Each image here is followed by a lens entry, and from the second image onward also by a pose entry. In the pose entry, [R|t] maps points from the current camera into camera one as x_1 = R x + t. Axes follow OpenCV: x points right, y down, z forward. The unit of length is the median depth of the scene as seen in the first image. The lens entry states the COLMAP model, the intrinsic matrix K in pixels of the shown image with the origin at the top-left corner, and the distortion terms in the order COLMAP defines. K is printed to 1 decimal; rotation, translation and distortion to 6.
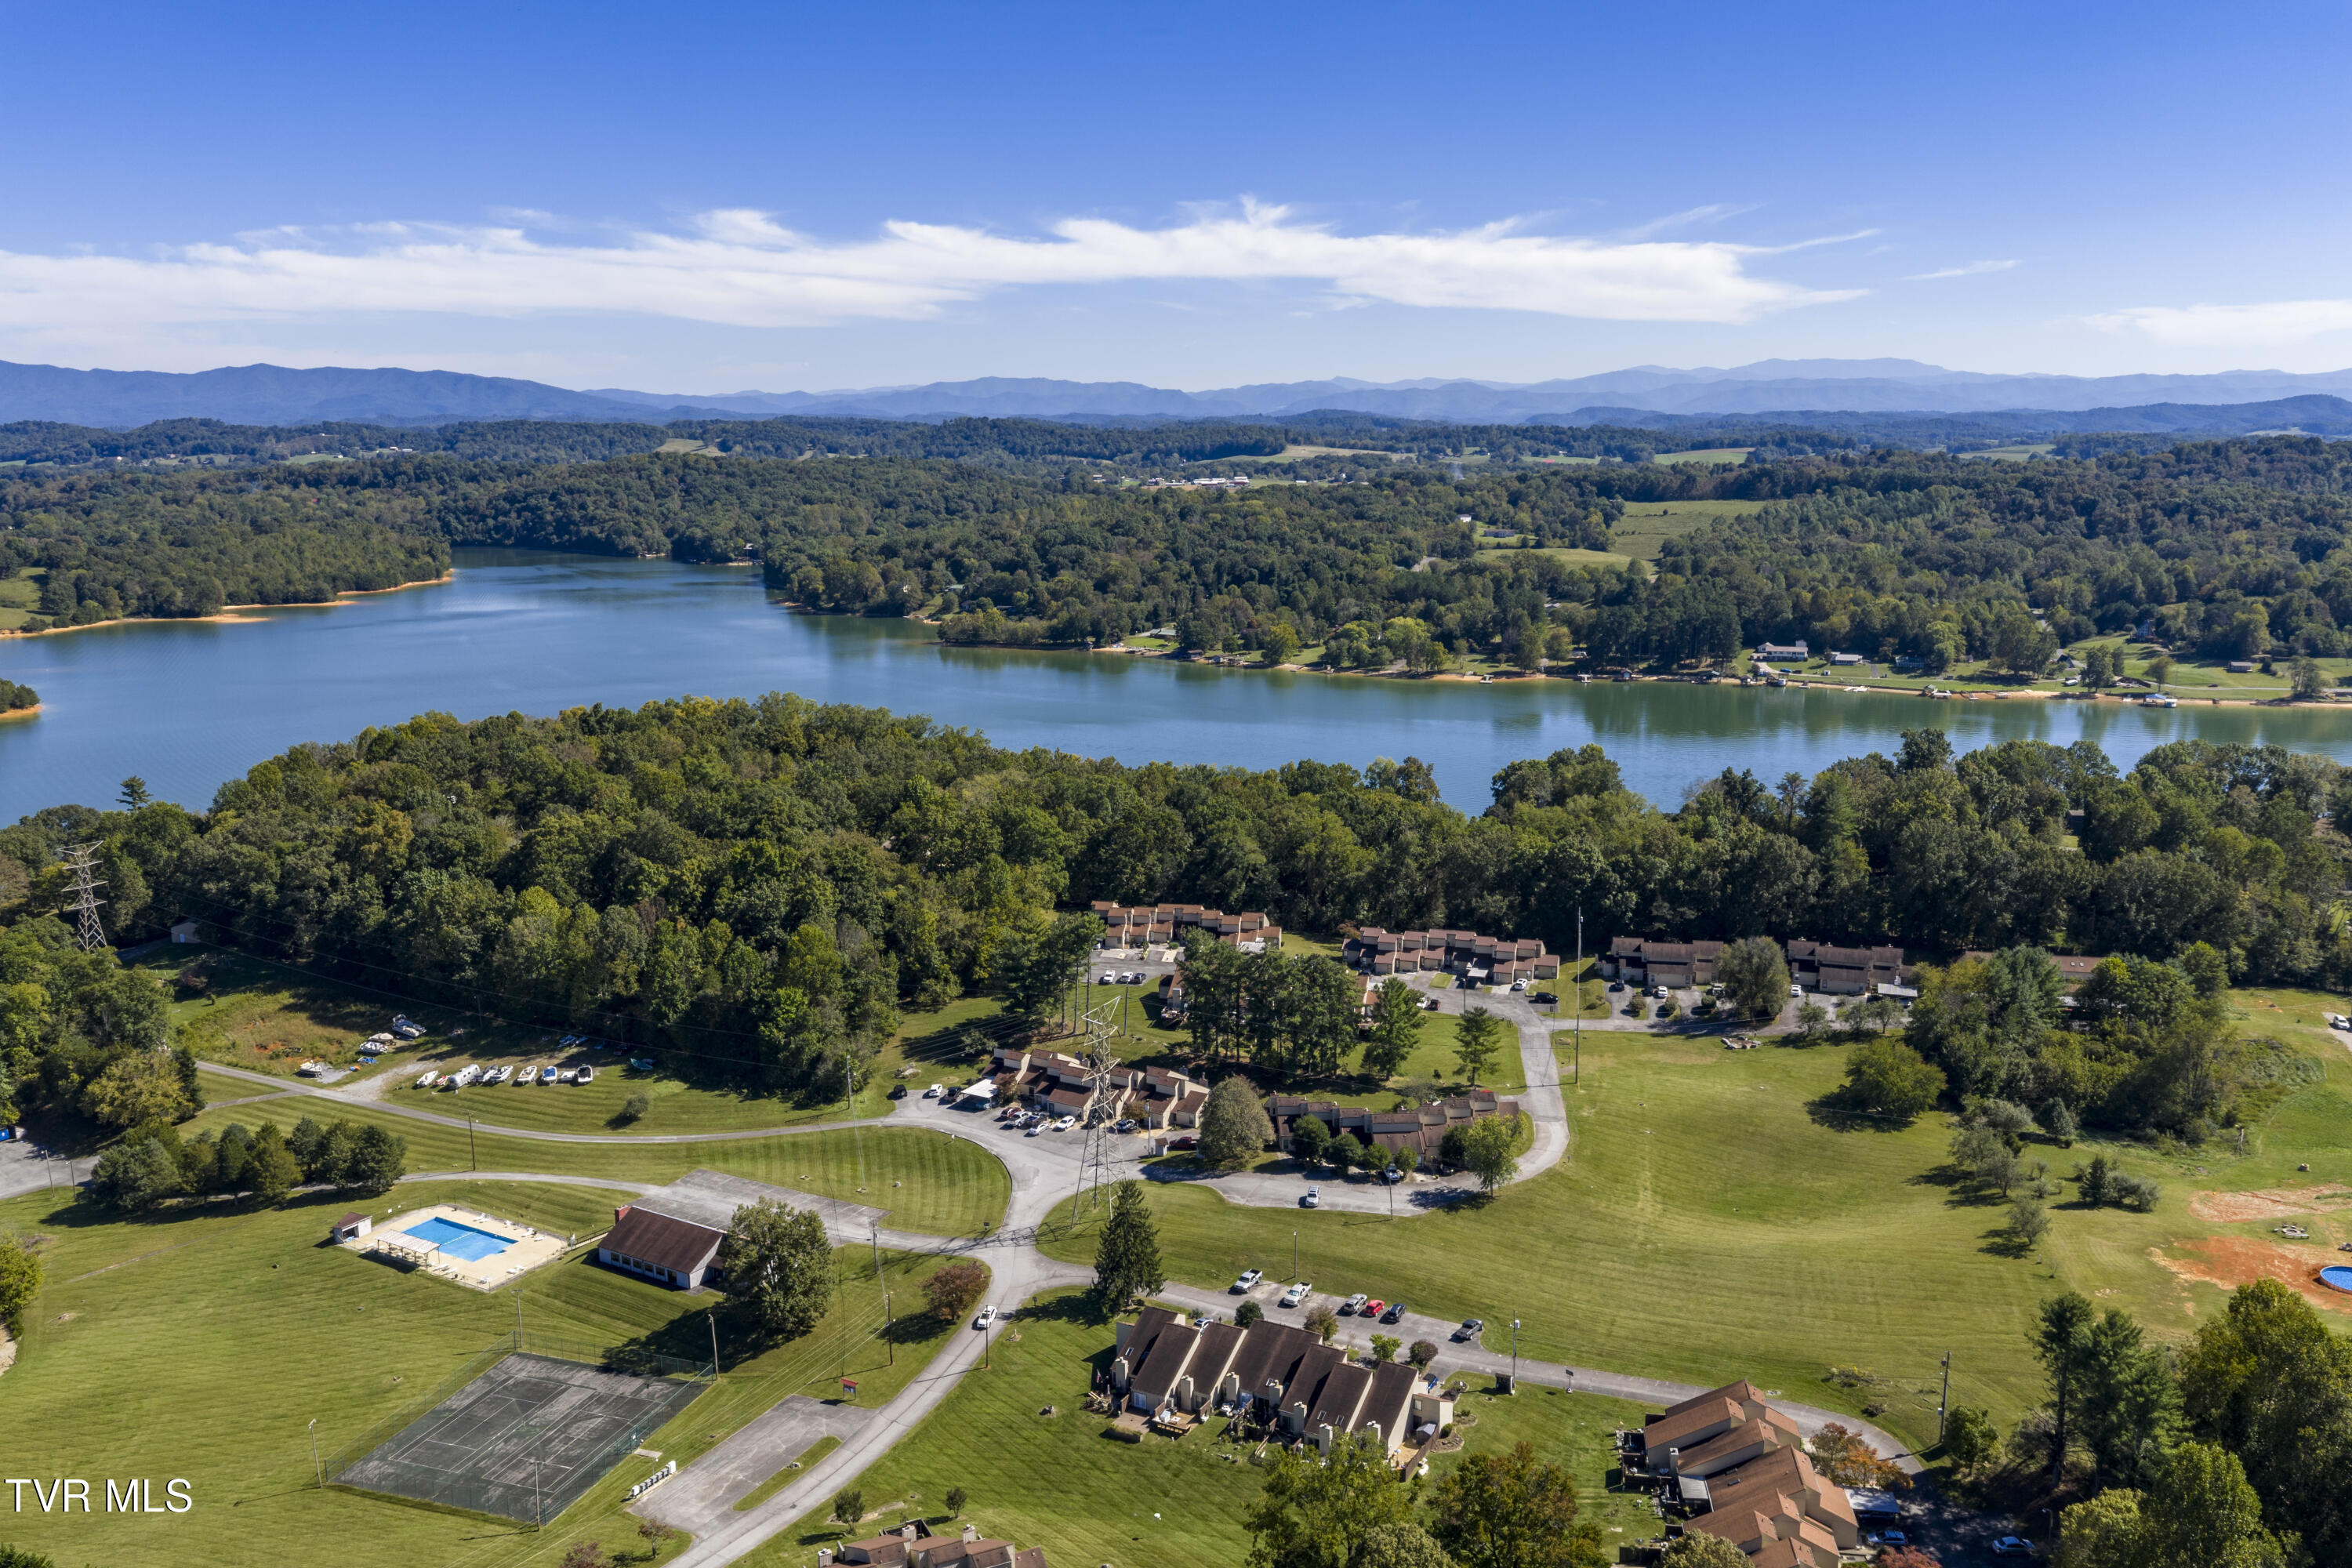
lens RADIAL K [[1941.2, 0, 1180.6], [0, 1941.2, 780.2], [0, 0, 1]] dist [0.027163, -0.048113]
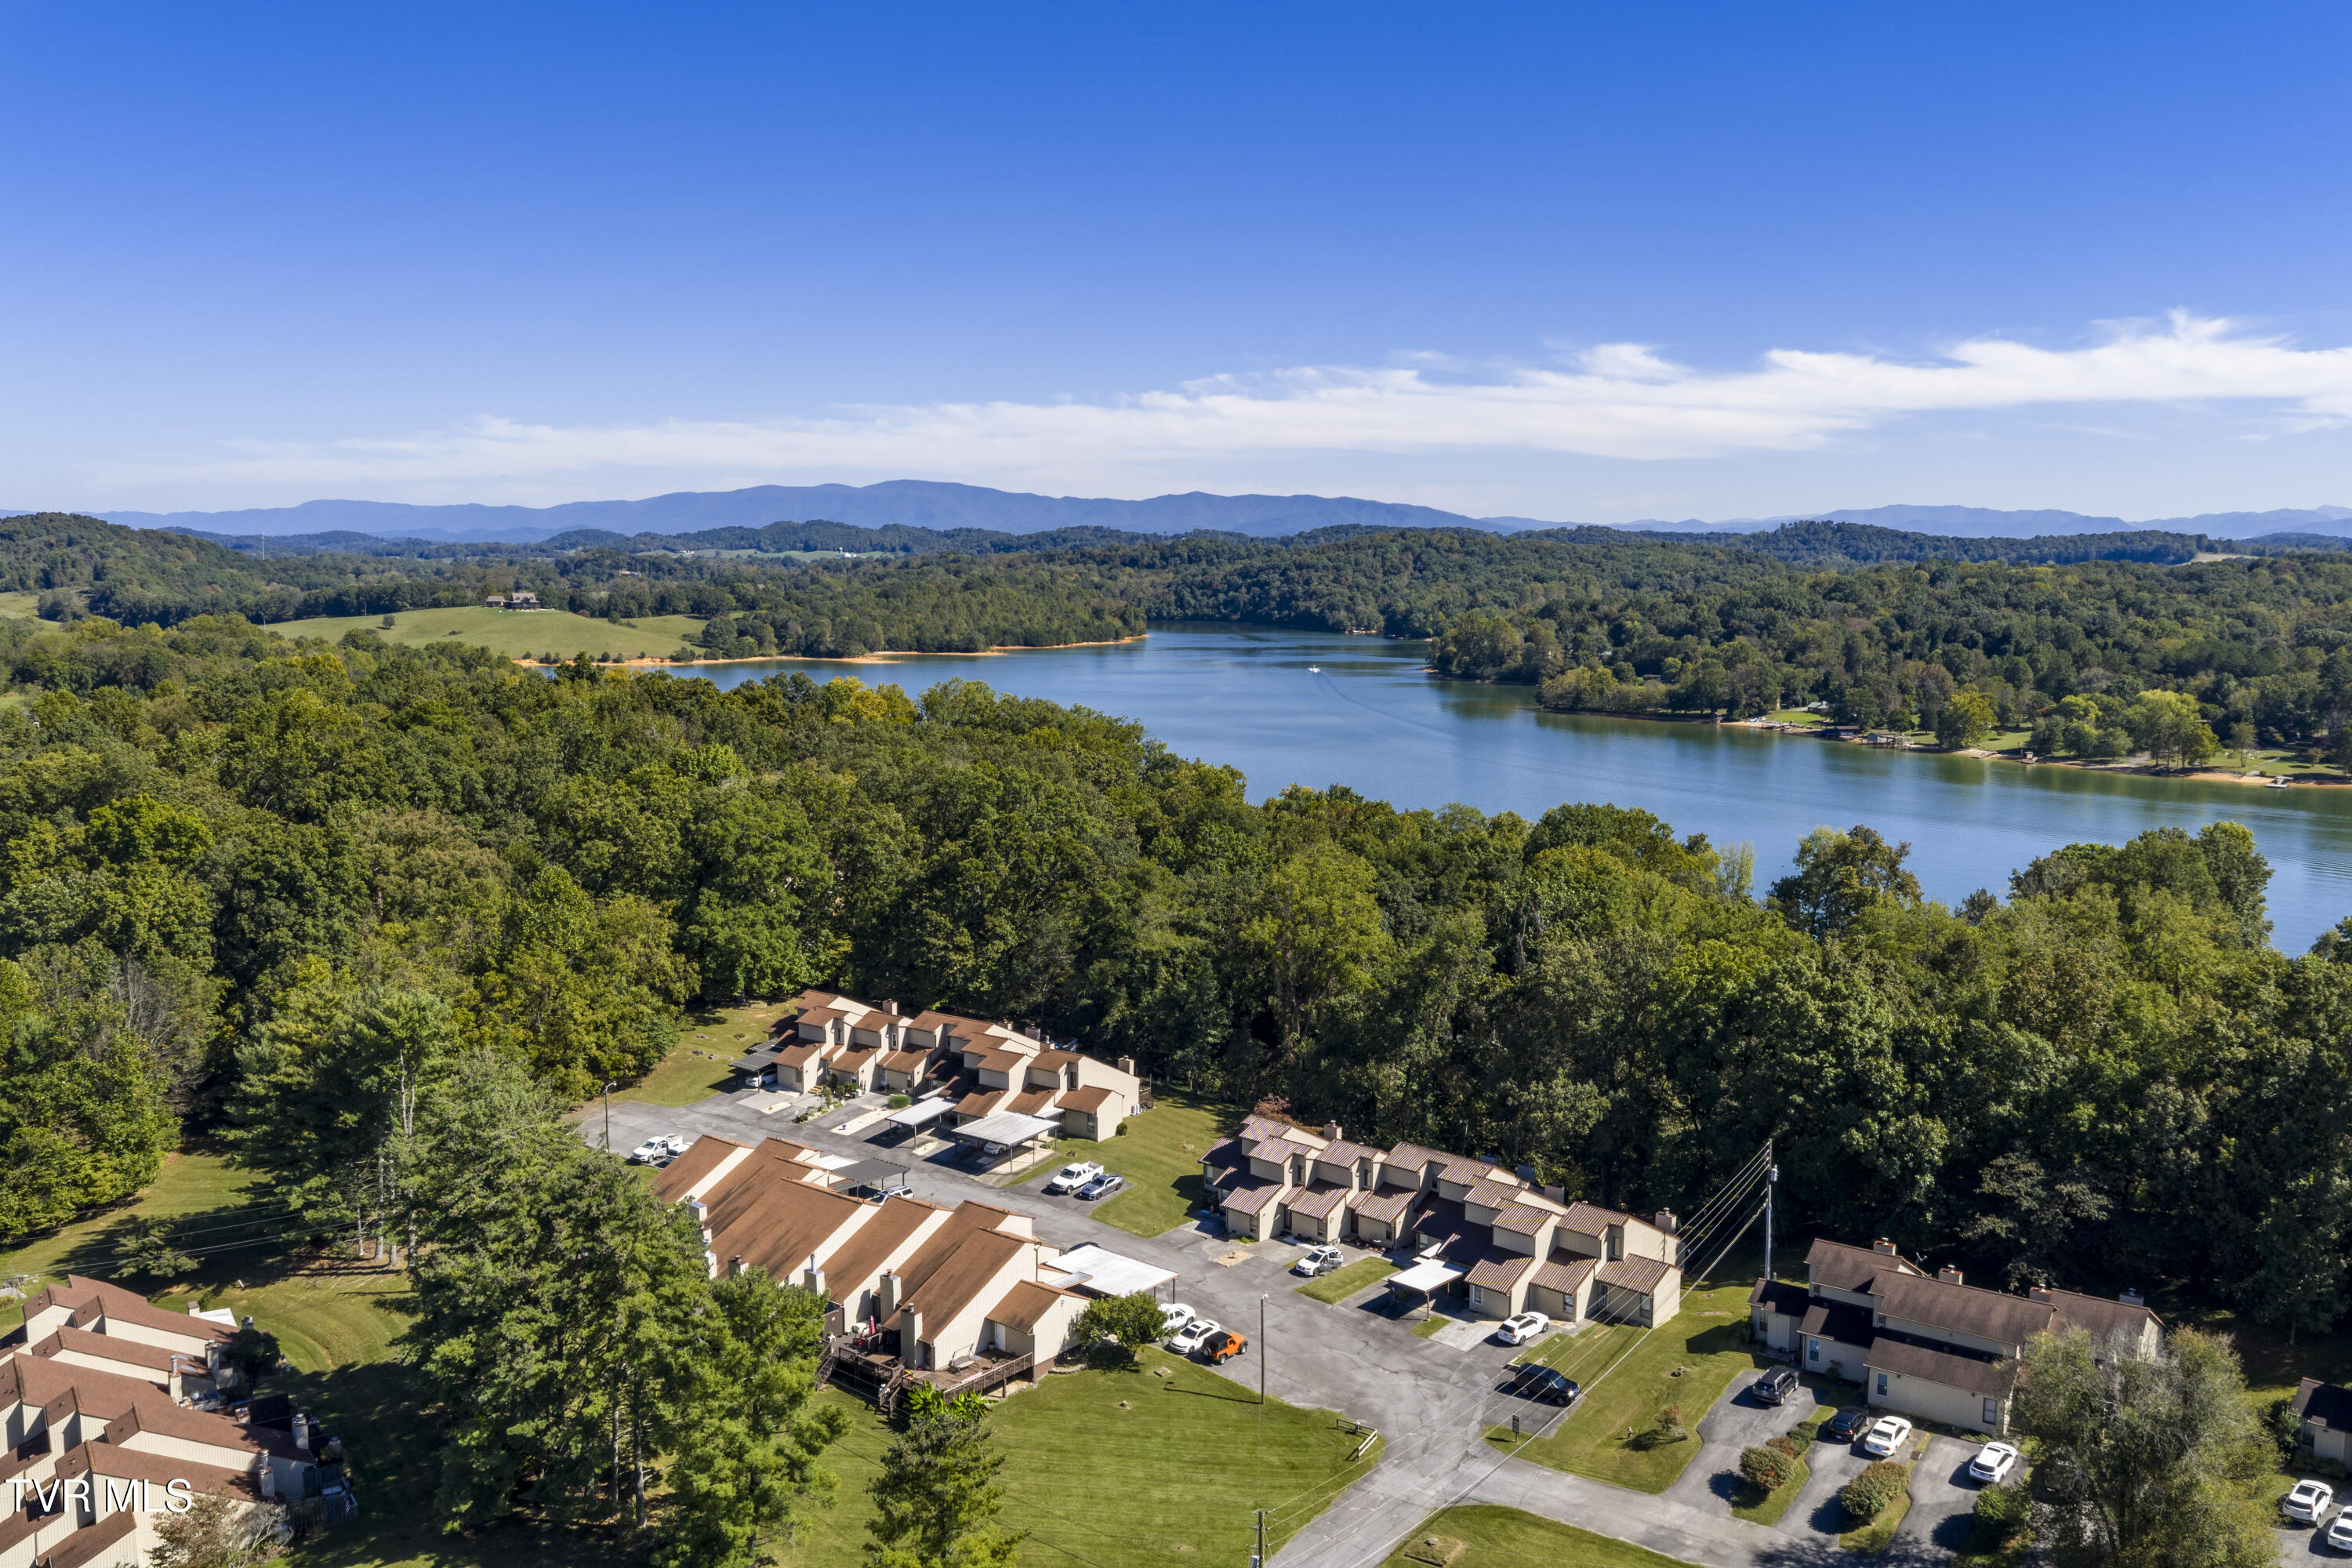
lens RADIAL K [[1941.2, 0, 1180.6], [0, 1941.2, 780.2], [0, 0, 1]] dist [0.027163, -0.048113]
pose [[0.900854, 0.061355, -0.429764, 0.101910], [-0.089347, 0.994973, -0.045239, 0.009491], [0.424828, 0.079152, 0.901807, 0.241669]]
